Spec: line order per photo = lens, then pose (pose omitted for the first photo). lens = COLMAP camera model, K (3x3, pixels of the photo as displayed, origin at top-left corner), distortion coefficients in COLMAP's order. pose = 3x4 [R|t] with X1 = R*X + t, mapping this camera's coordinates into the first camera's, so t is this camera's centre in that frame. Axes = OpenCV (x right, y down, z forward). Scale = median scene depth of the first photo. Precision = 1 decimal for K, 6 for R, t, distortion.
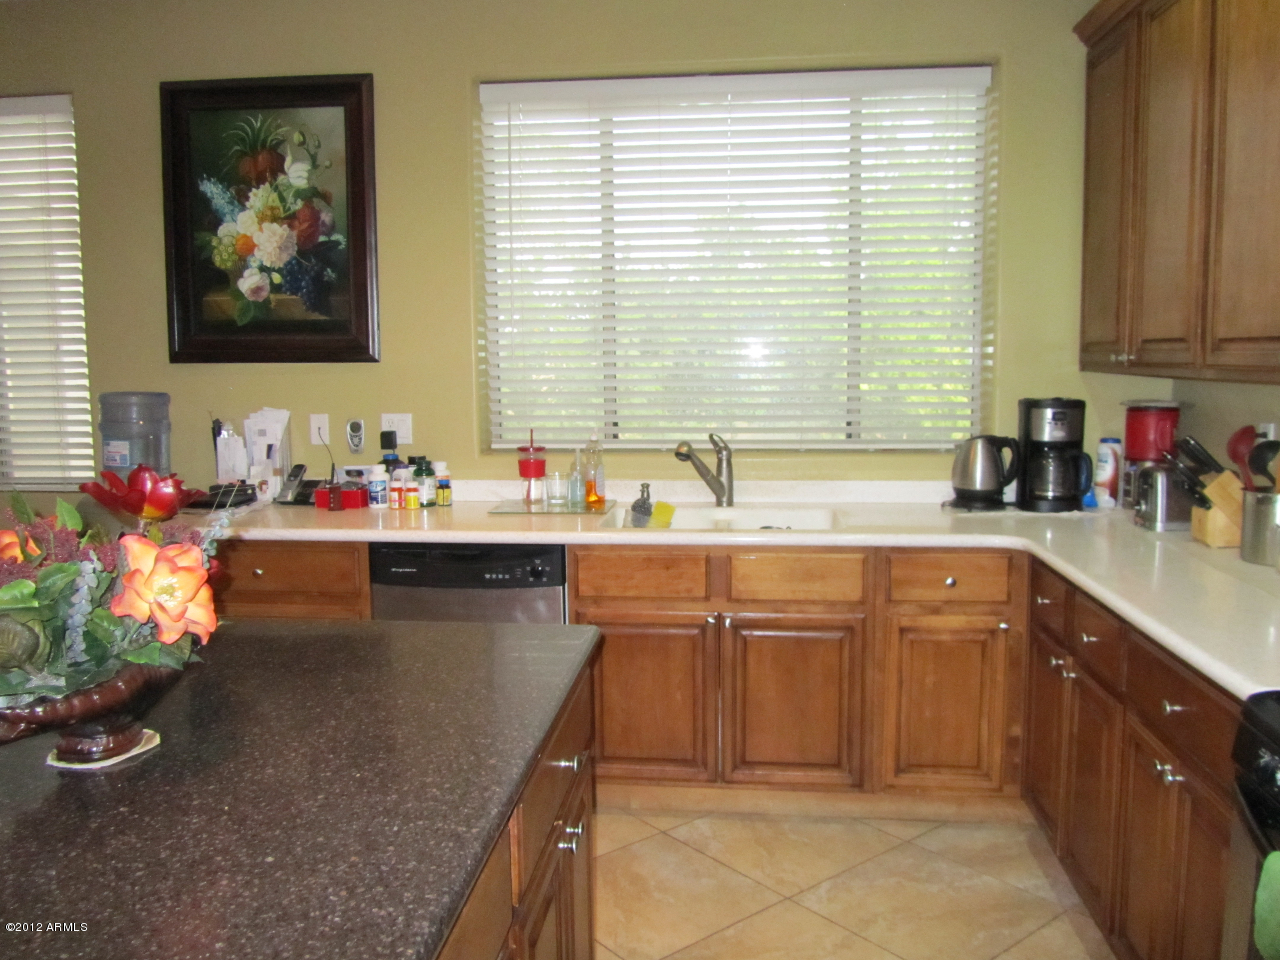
lens RADIAL K [[1059.8, 0, 640.0], [0, 1059.8, 480.0], [0, 0, 1]] dist [-0.036610, 0.002340]
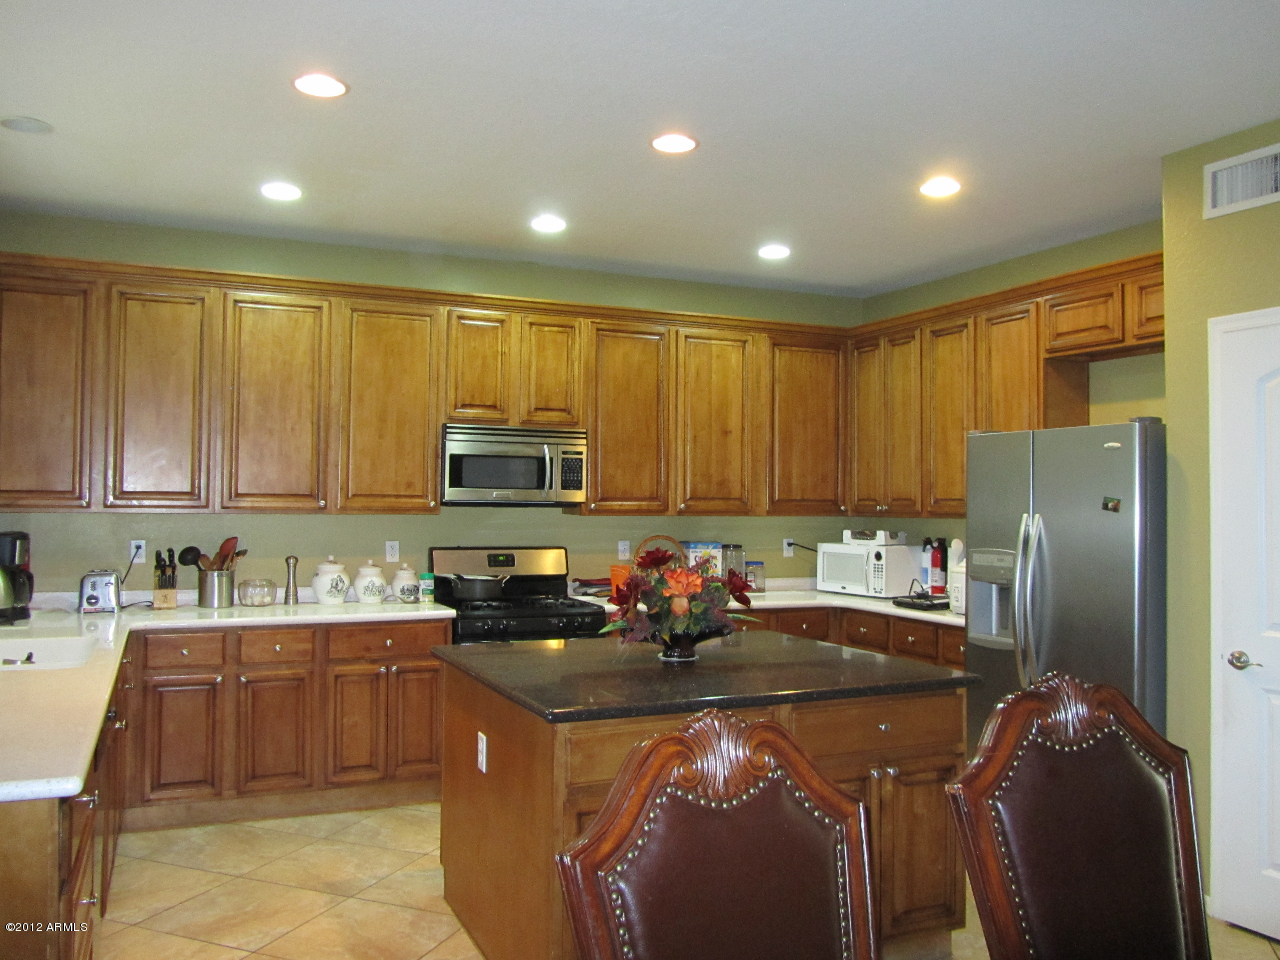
lens RADIAL K [[969.3, 0, 600.9], [0, 969.3, 483.8], [0, 0, 1]] dist [-0.031281, 0.000218]
pose [[-0.477358, 0.030264, 0.878187, -0.904942], [0.098027, 0.995002, 0.018995, -0.078592], [-0.873224, 0.095154, -0.477939, 0.827264]]
